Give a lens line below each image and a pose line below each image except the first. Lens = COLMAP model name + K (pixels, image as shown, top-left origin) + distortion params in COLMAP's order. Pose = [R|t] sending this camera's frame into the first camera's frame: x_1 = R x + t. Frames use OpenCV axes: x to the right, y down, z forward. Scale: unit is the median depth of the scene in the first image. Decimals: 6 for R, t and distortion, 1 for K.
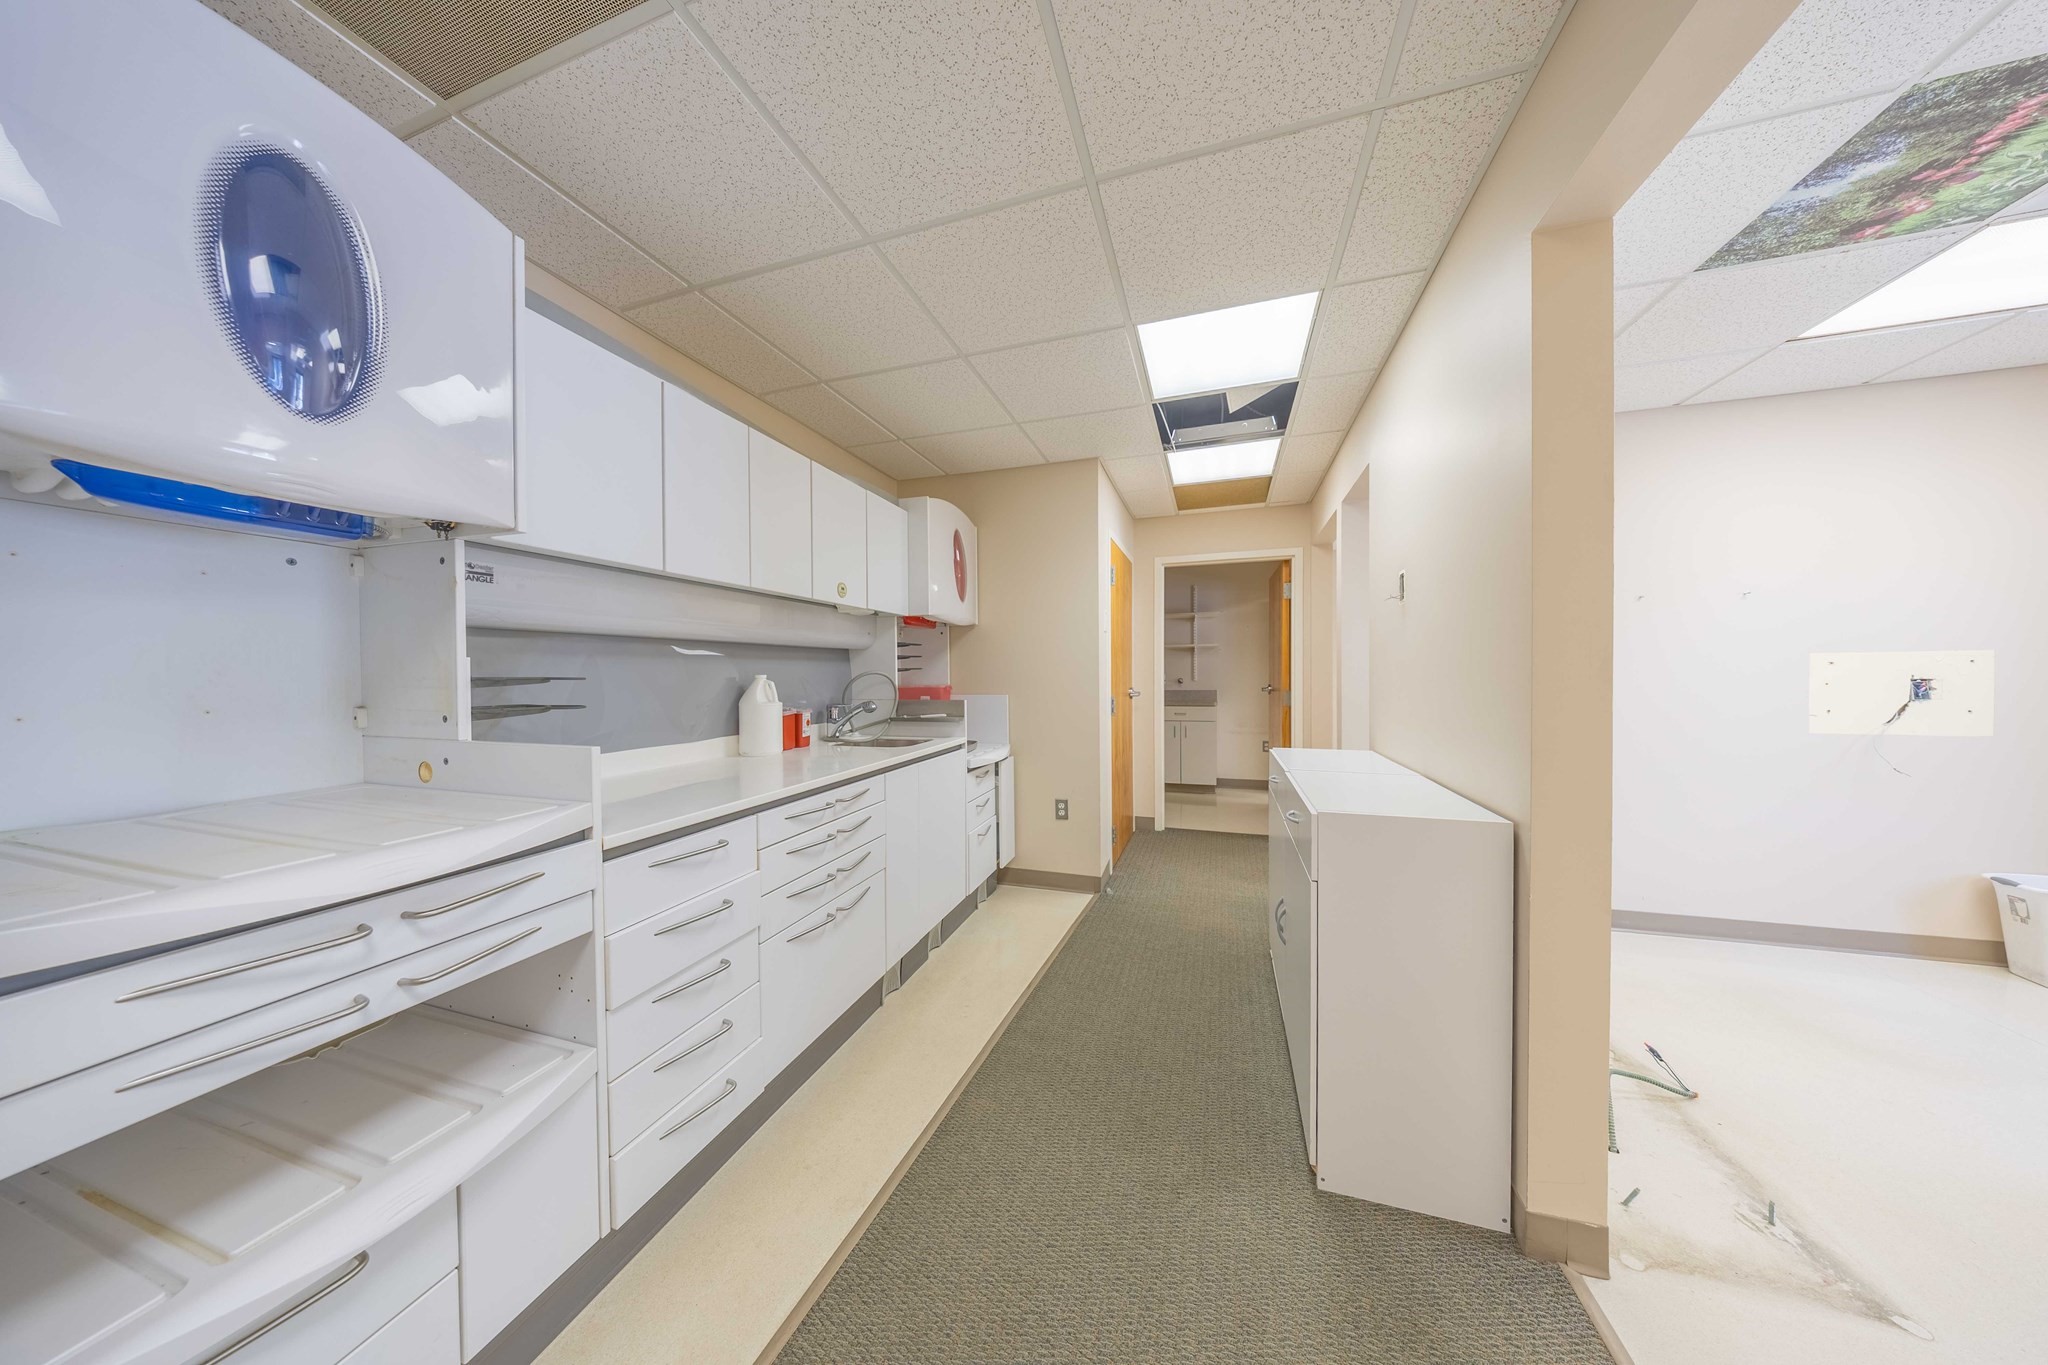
lens RADIAL K [[587.5, 0, 1022.3], [0, 587.5, 683.1], [0, 0, 1]] dist [-0.001170, -0.000052]
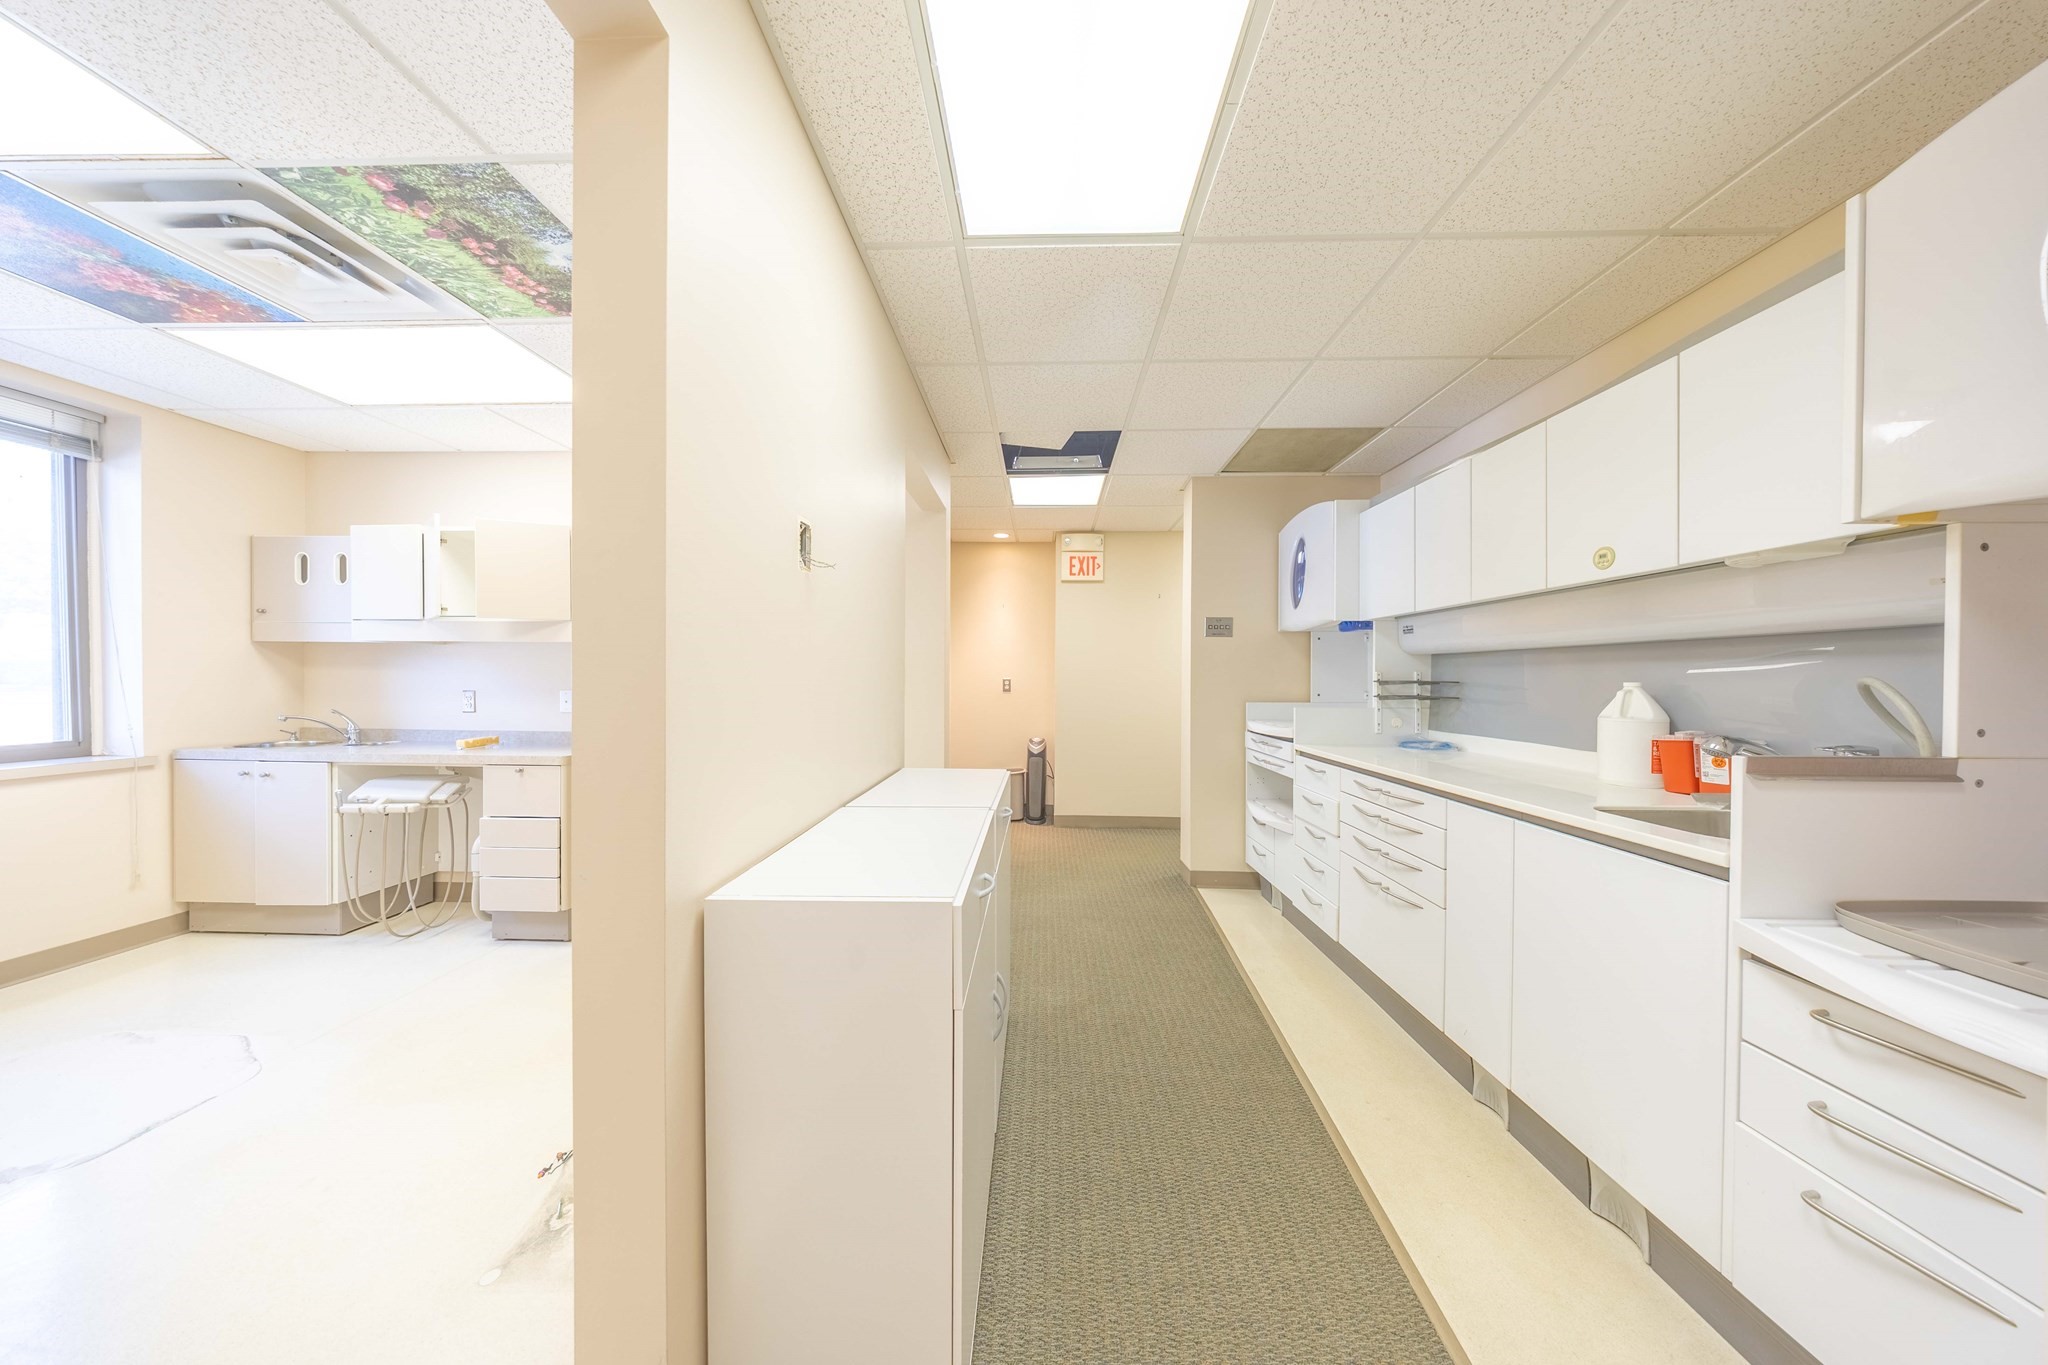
lens RADIAL K [[587.5, 0, 1023.1], [0, 587.5, 667.8], [0, 0, 1]] dist [-0.001170, -0.000052]
pose [[-0.960379, -0.003191, -0.278681, 0.611662], [-0.003519, 0.999994, 0.000673, -0.034729], [0.278677, 0.001627, -0.960384, 1.706723]]
